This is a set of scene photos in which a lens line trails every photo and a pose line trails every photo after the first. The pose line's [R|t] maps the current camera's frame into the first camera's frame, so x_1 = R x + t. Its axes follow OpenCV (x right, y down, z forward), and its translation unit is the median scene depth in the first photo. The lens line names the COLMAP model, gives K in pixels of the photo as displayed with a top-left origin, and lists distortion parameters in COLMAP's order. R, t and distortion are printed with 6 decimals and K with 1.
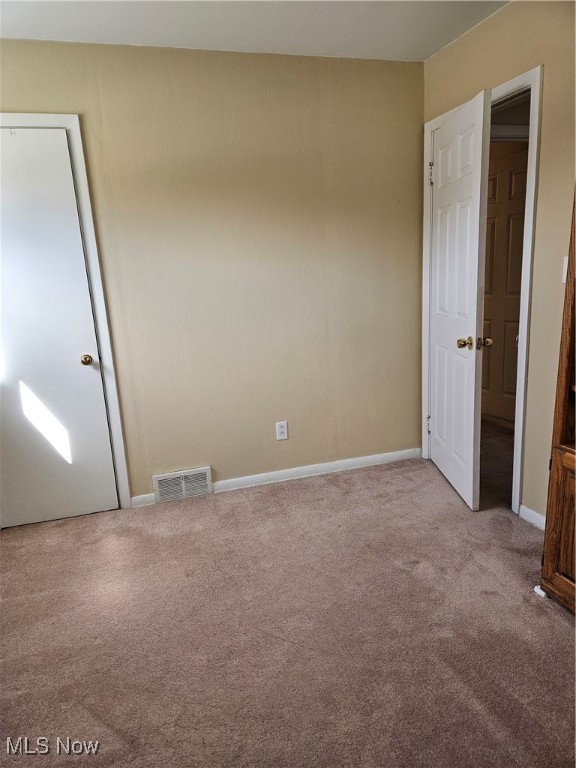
lens RADIAL K [[525.5, 0, 287.1], [0, 525.5, 381.8], [0, 0, 1]] dist [0.160859, -0.156706]
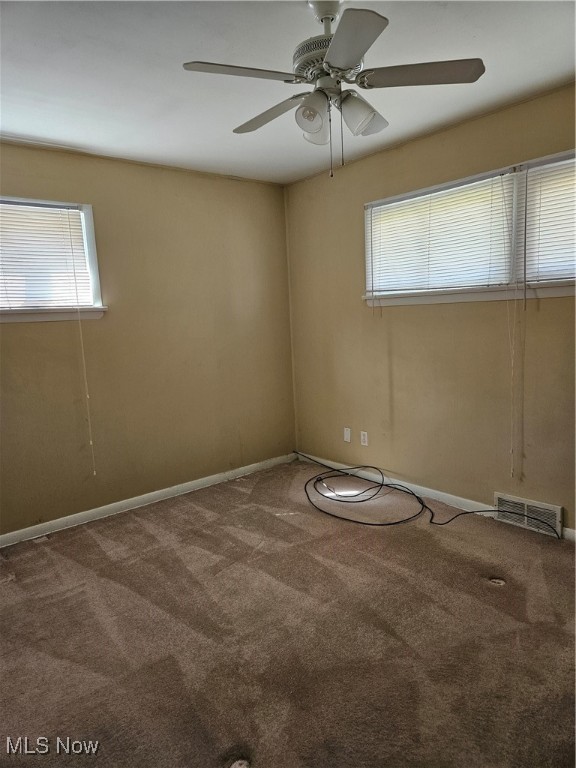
lens RADIAL K [[525.5, 0, 287.1], [0, 525.5, 381.8], [0, 0, 1]] dist [0.160859, -0.156706]
pose [[0.366178, 0.158640, -0.916923, 0.874001], [-0.185600, 0.978014, 0.095089, -0.108070], [0.911848, 0.135362, 0.387571, 0.223189]]
